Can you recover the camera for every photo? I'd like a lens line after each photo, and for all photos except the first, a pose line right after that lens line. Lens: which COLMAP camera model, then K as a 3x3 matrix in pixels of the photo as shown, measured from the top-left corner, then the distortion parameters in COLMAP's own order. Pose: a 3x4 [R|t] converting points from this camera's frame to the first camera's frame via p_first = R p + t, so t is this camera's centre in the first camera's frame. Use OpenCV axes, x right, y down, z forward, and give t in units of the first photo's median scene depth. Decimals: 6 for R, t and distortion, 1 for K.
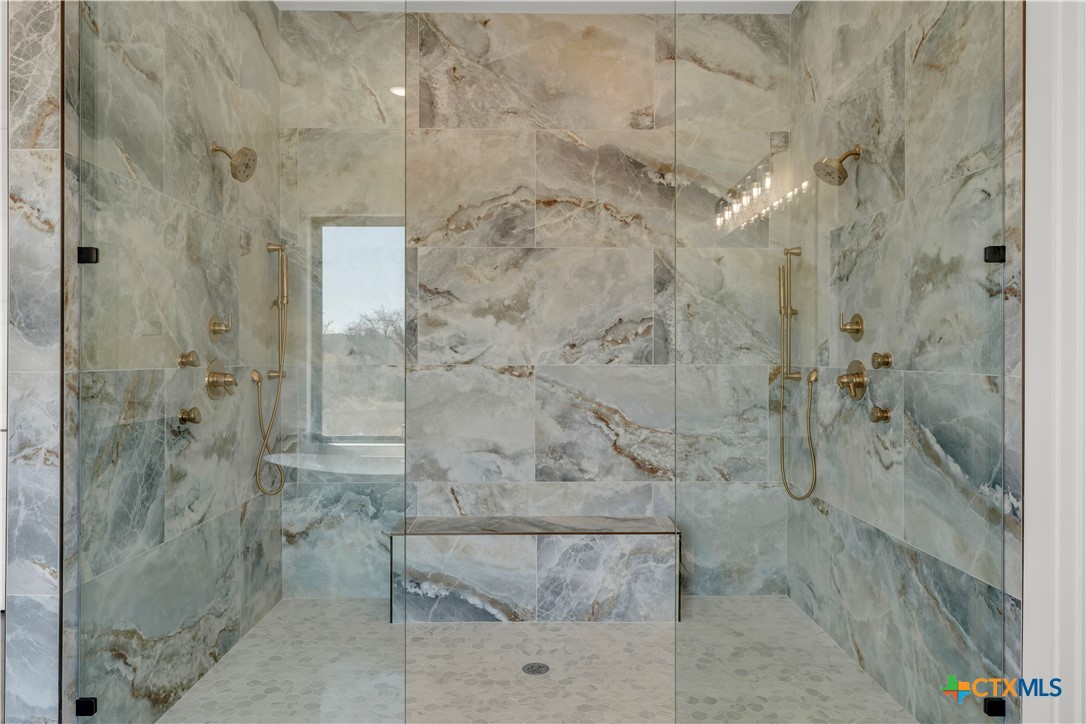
lens RADIAL K [[674.2, 0, 543.0], [0, 674.2, 357.1], [0, 0, 1]] dist [0.005772, 0.001635]
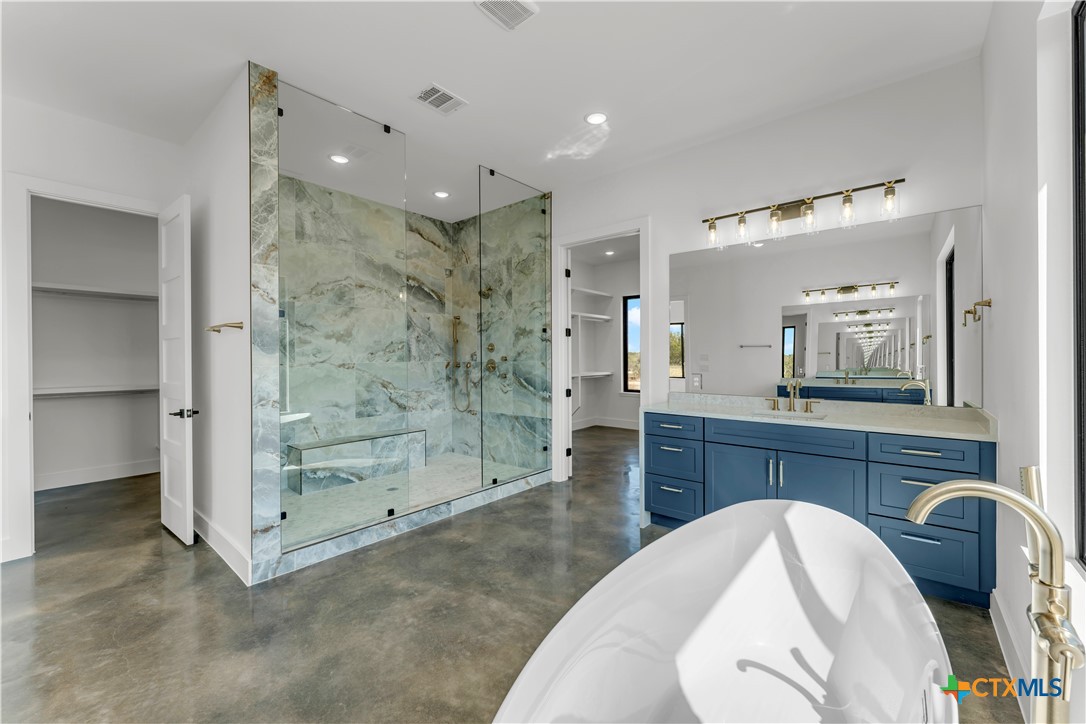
lens RADIAL K [[432.9, 0, 543.0], [0, 432.9, 362.0], [0, 0, 1]] dist [0.000247, -0.000309]
pose [[0.650067, -0.013584, 0.759755, -0.659293], [0.010110, 0.999906, 0.009228, 0.002438], [-0.759810, 0.001682, 0.650144, -0.321658]]
